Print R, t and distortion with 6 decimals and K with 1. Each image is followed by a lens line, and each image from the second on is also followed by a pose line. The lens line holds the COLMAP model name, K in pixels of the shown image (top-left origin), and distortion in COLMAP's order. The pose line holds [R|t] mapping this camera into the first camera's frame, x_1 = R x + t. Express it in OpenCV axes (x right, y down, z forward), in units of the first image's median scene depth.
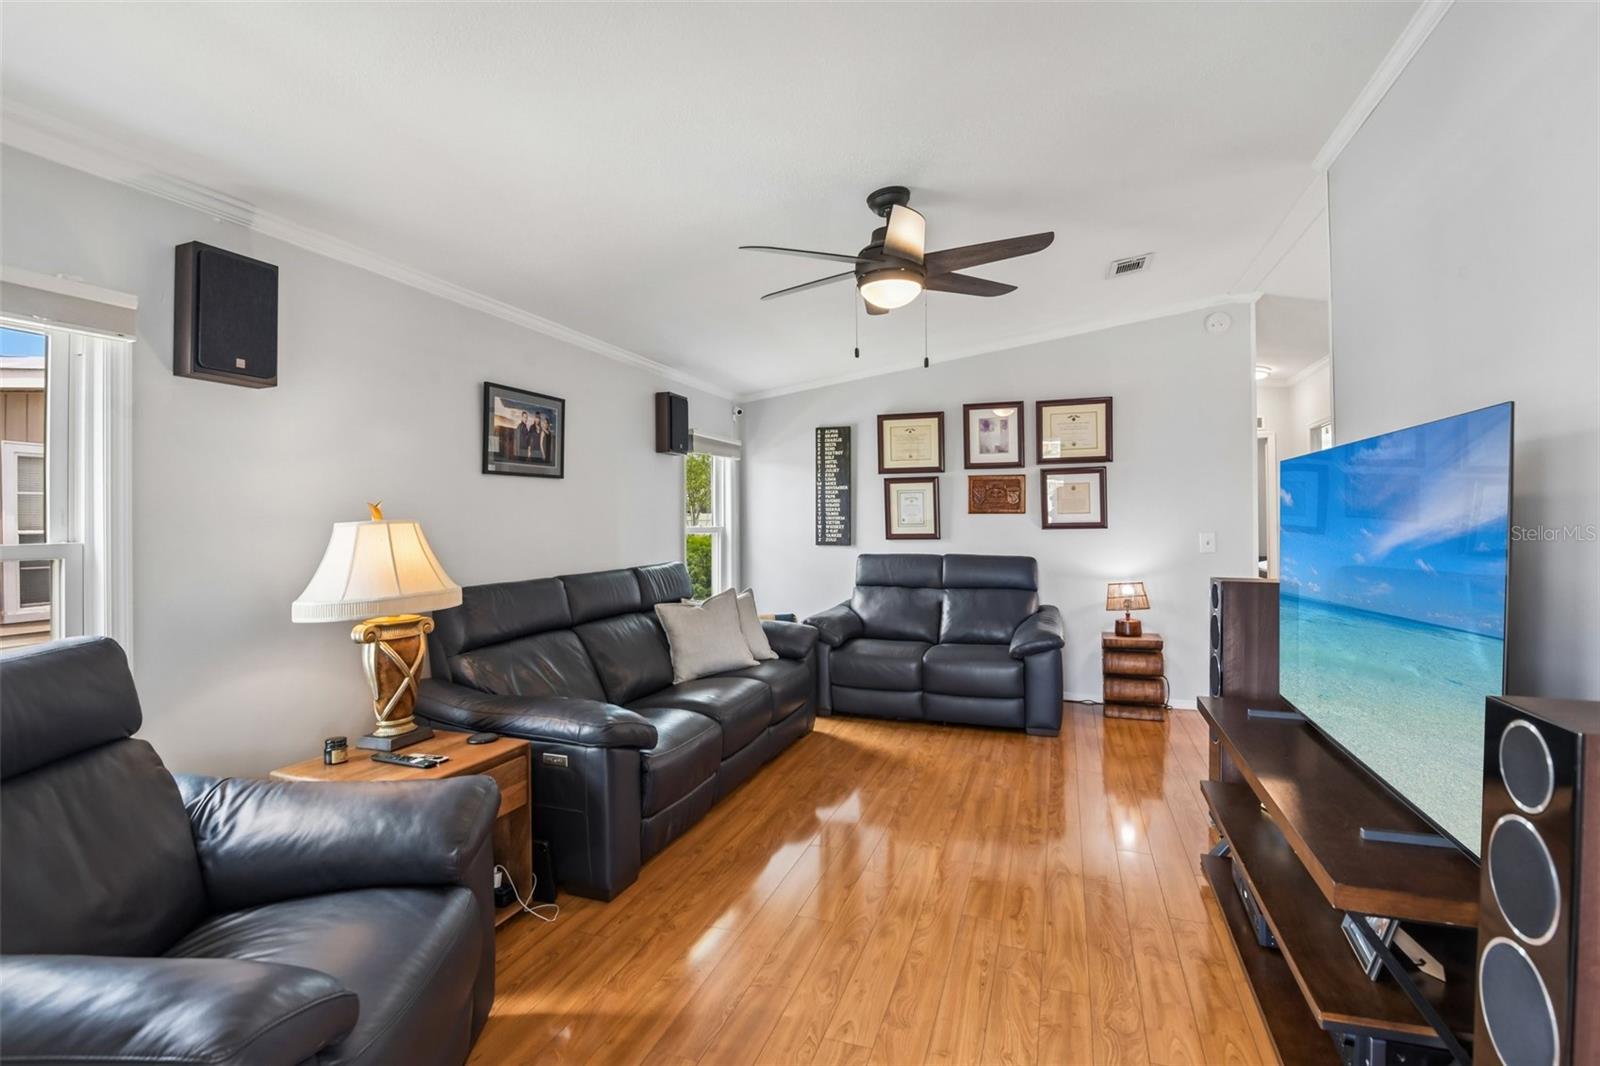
lens RADIAL K [[742.4, 0, 799.5], [0, 742.4, 525.1], [0, 0, 1]] dist [0.000082, -0.012493]
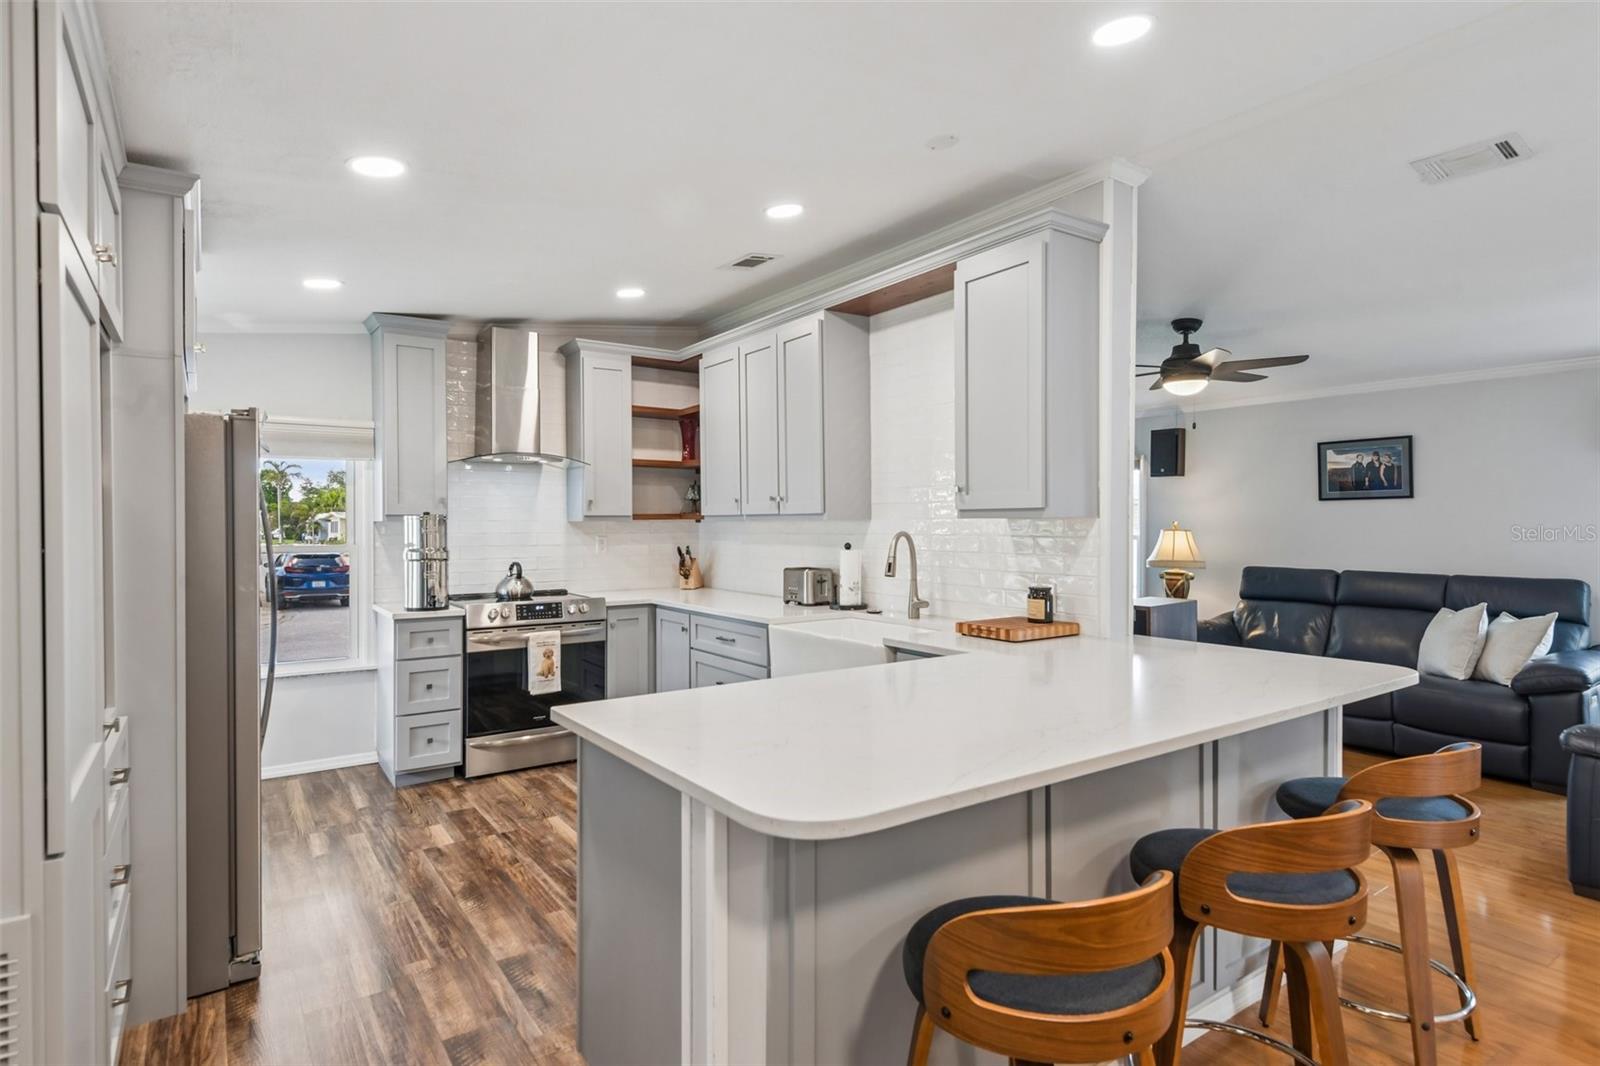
lens RADIAL K [[840.9, 0, 800.0], [0, 840.9, 533.0], [0, 0, 1]] dist [0.004112, 0.000848]
pose [[-0.584425, 0.027073, -0.810996, 1.671228], [0.005288, 0.999549, 0.029557, -0.059217], [0.811430, 0.012986, -0.584305, 1.145038]]
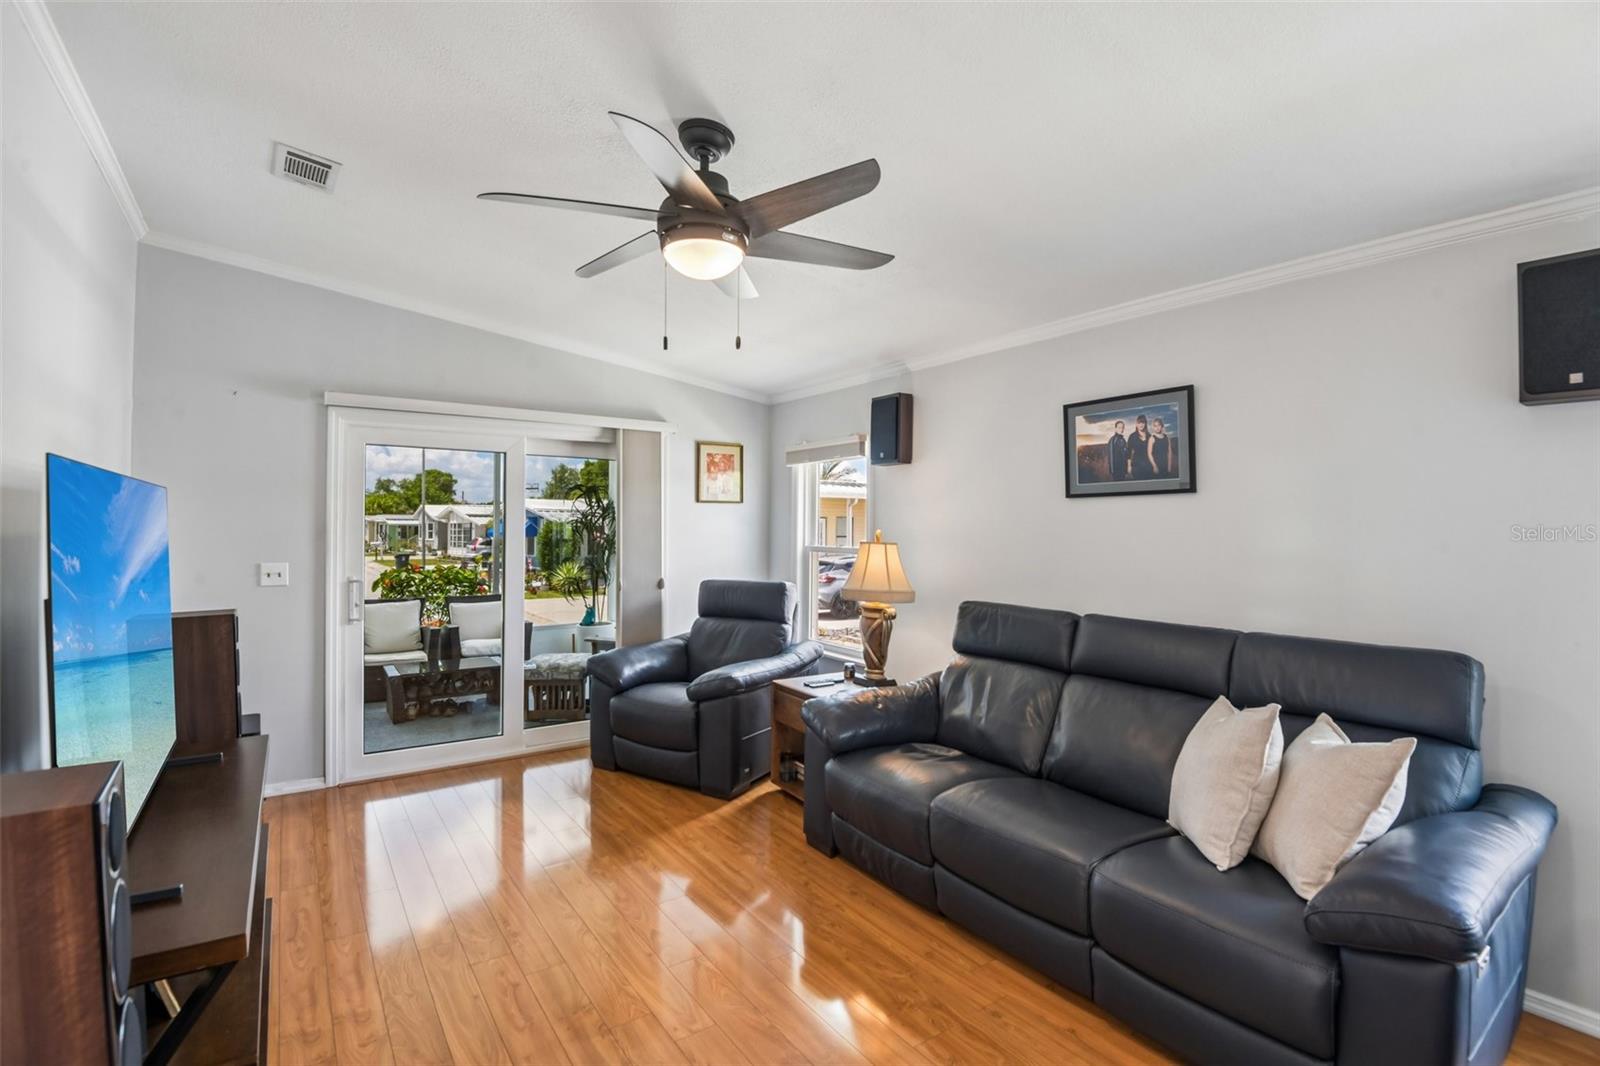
lens RADIAL K [[737.5, 0, 808.0], [0, 737.5, 536.8], [0, 0, 1]] dist [-0.001275, -0.021888]
pose [[-0.578029, 0.020158, -0.815767, 0.573752], [-0.004276, 0.999606, 0.027730, -0.043342], [0.816005, 0.019517, -0.577716, 1.279639]]
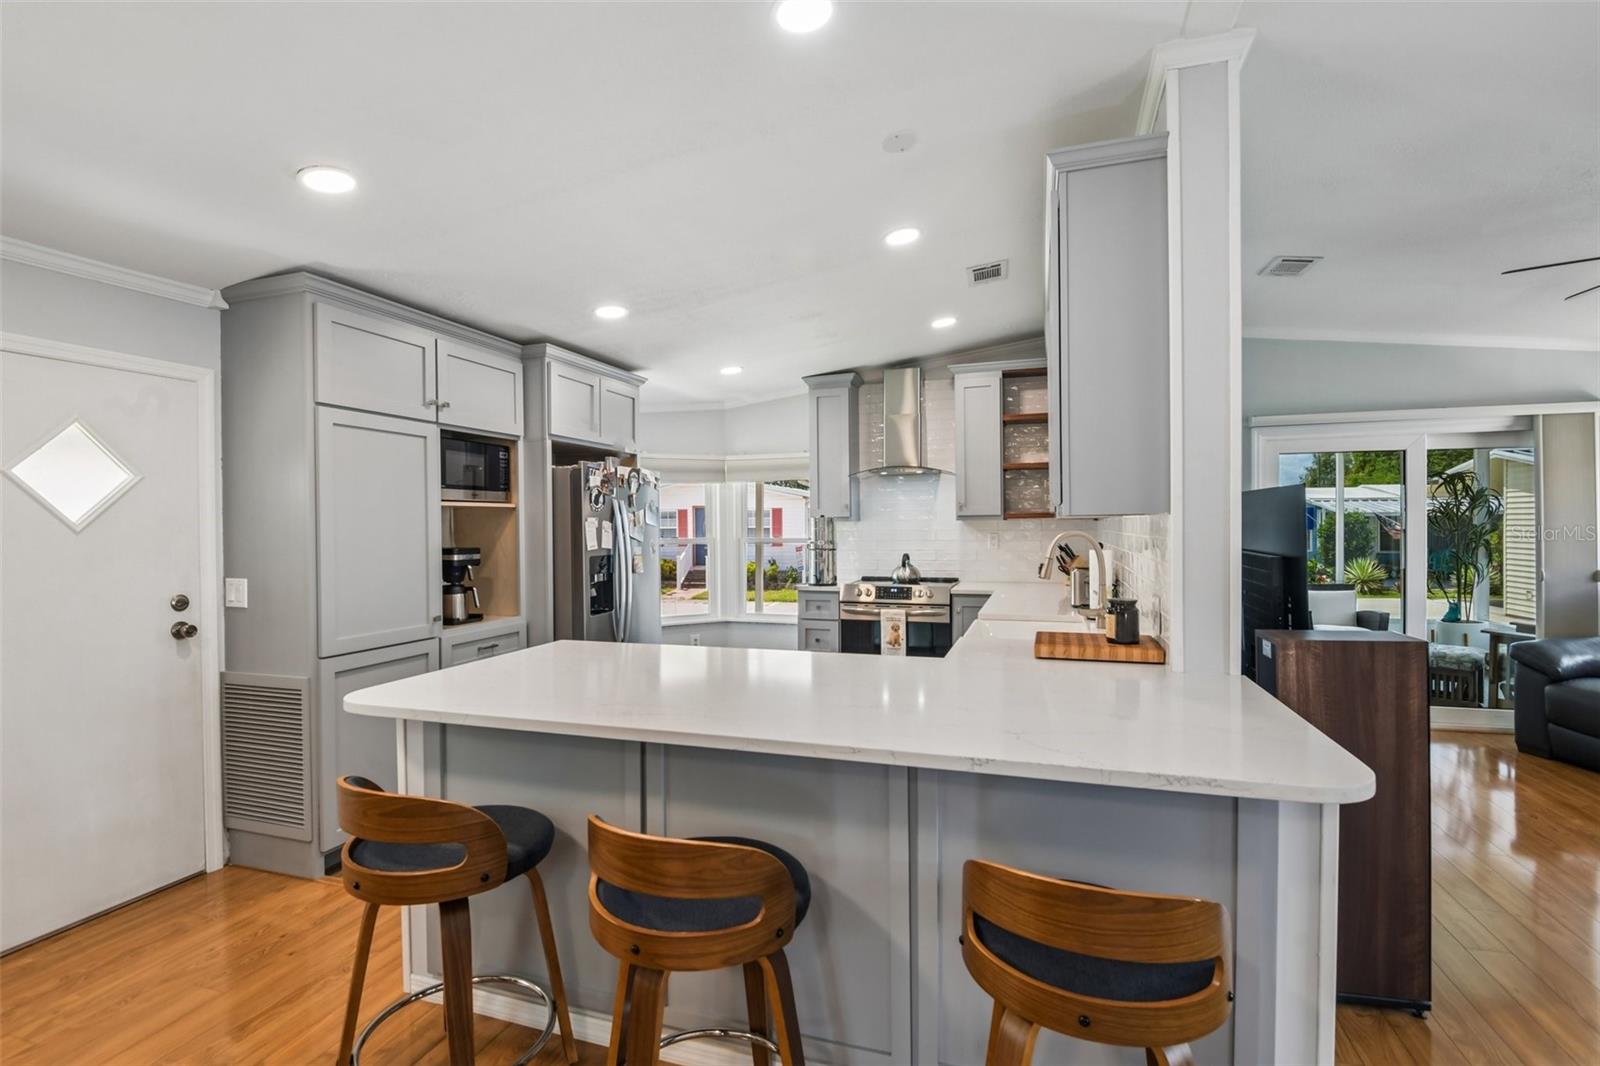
lens RADIAL K [[742.4, 0, 799.5], [0, 742.4, 525.1], [0, 0, 1]] dist [0.000082, -0.012493]
pose [[-0.999573, 0.024298, -0.016240, 1.022523], [0.024126, 0.999651, 0.010729, -0.052012], [0.016495, 0.010333, -0.999811, 1.506677]]
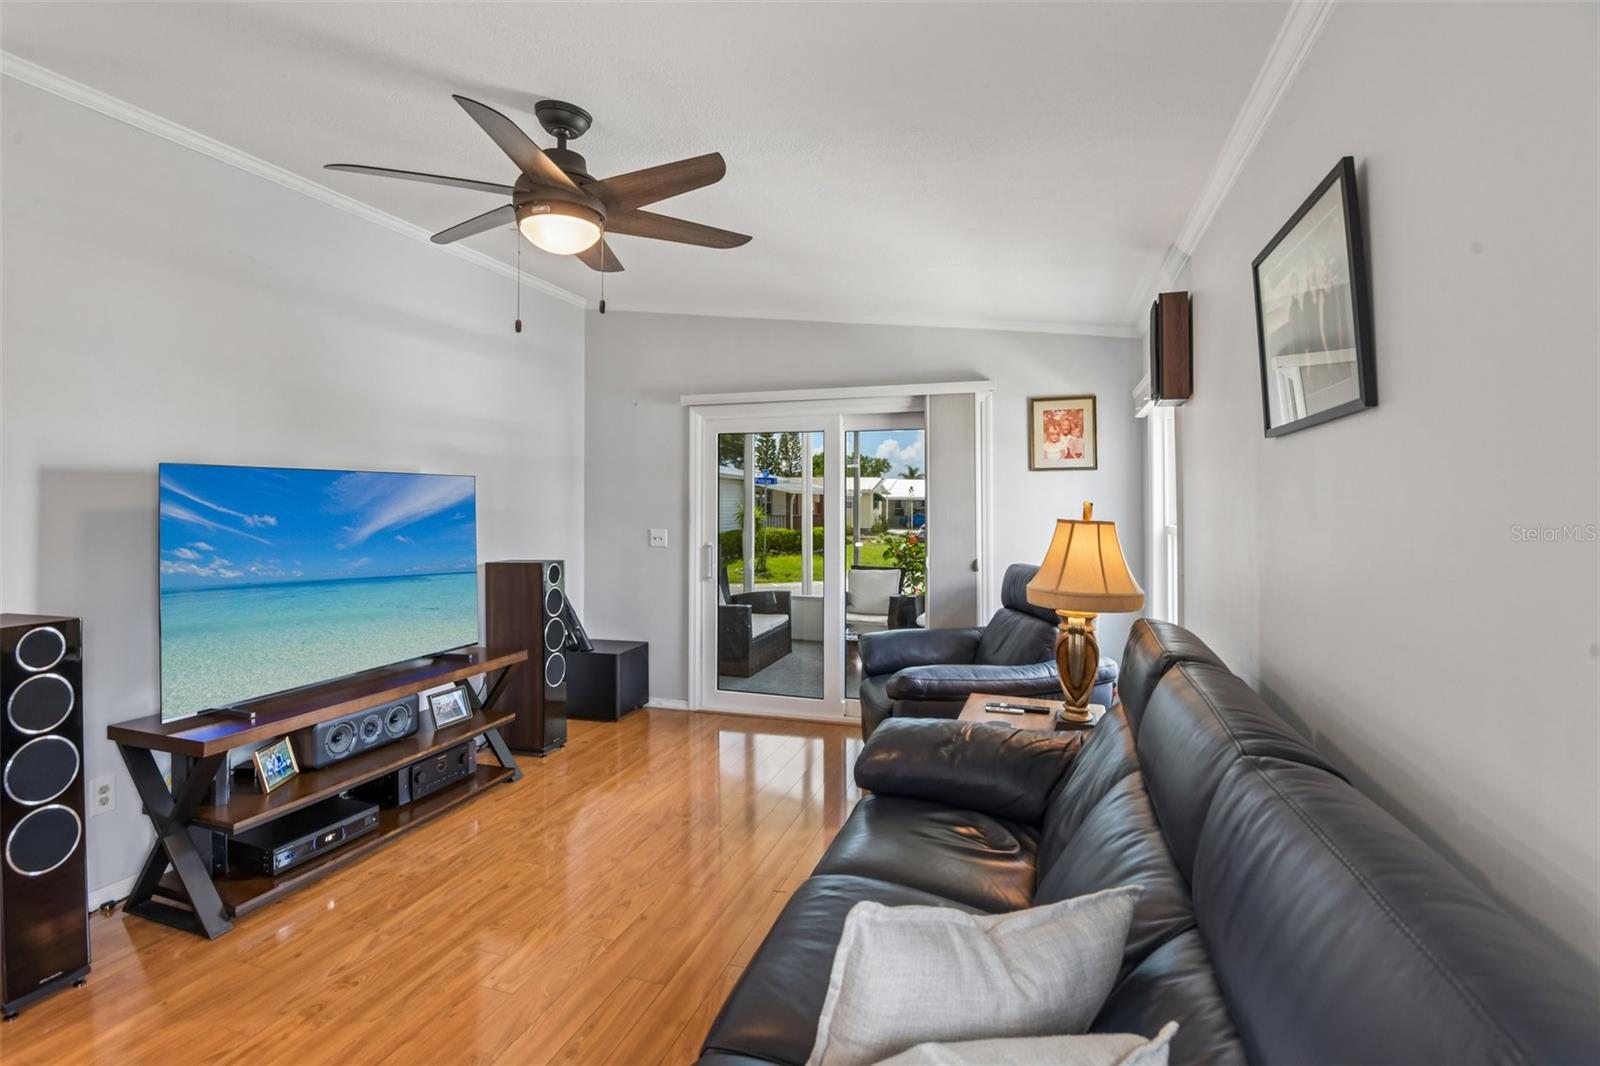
lens RADIAL K [[759.4, 0, 800.8], [0, 759.4, 493.5], [0, 0, 1]] dist [-0.001483, -0.000152]
pose [[-0.999548, 0.012872, -0.027166, -0.089488], [0.012978, 0.999909, -0.003744, -0.032803], [0.027115, -0.004095, -0.999624, 1.504486]]
